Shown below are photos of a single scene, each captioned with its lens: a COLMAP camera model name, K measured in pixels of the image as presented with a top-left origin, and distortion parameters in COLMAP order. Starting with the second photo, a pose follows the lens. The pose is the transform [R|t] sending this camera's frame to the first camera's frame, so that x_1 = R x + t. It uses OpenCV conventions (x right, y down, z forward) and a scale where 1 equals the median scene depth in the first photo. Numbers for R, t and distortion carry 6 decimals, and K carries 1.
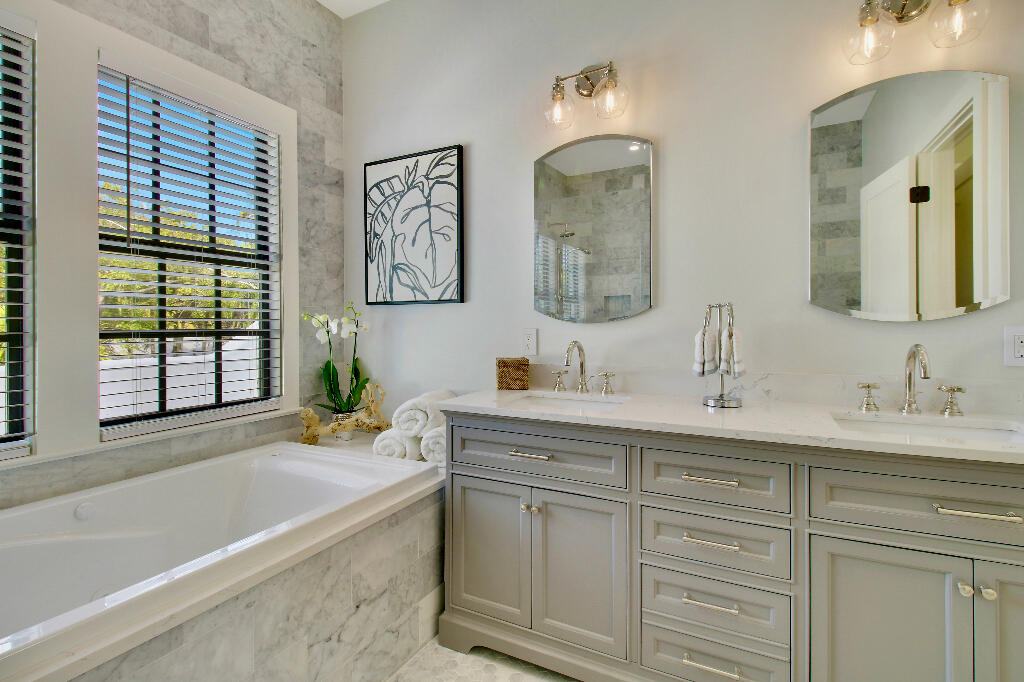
lens RADIAL K [[480.5, 0, 510.5], [0, 480.5, 325.8], [0, 0, 1]] dist [-0.010166, -0.000298]
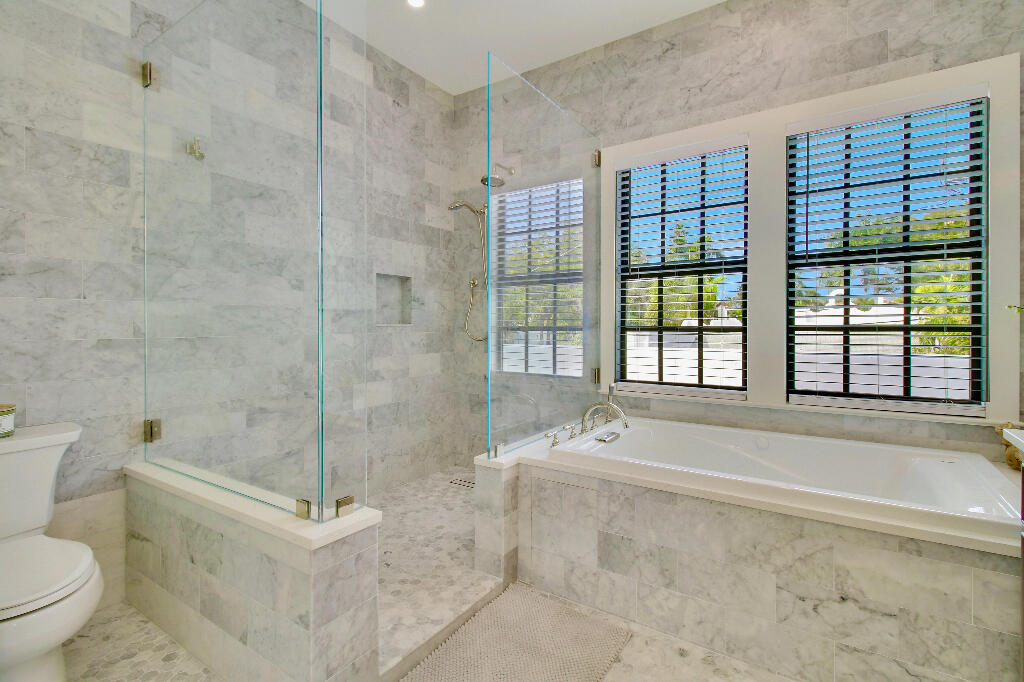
lens RADIAL K [[480.5, 0, 510.5], [0, 480.5, 325.8], [0, 0, 1]] dist [-0.010166, -0.000298]
pose [[-0.128623, 0.013068, -0.991608, 0.547563], [0.006621, 0.999902, 0.012319, -0.008298], [0.991672, -0.004981, -0.128696, 0.305022]]
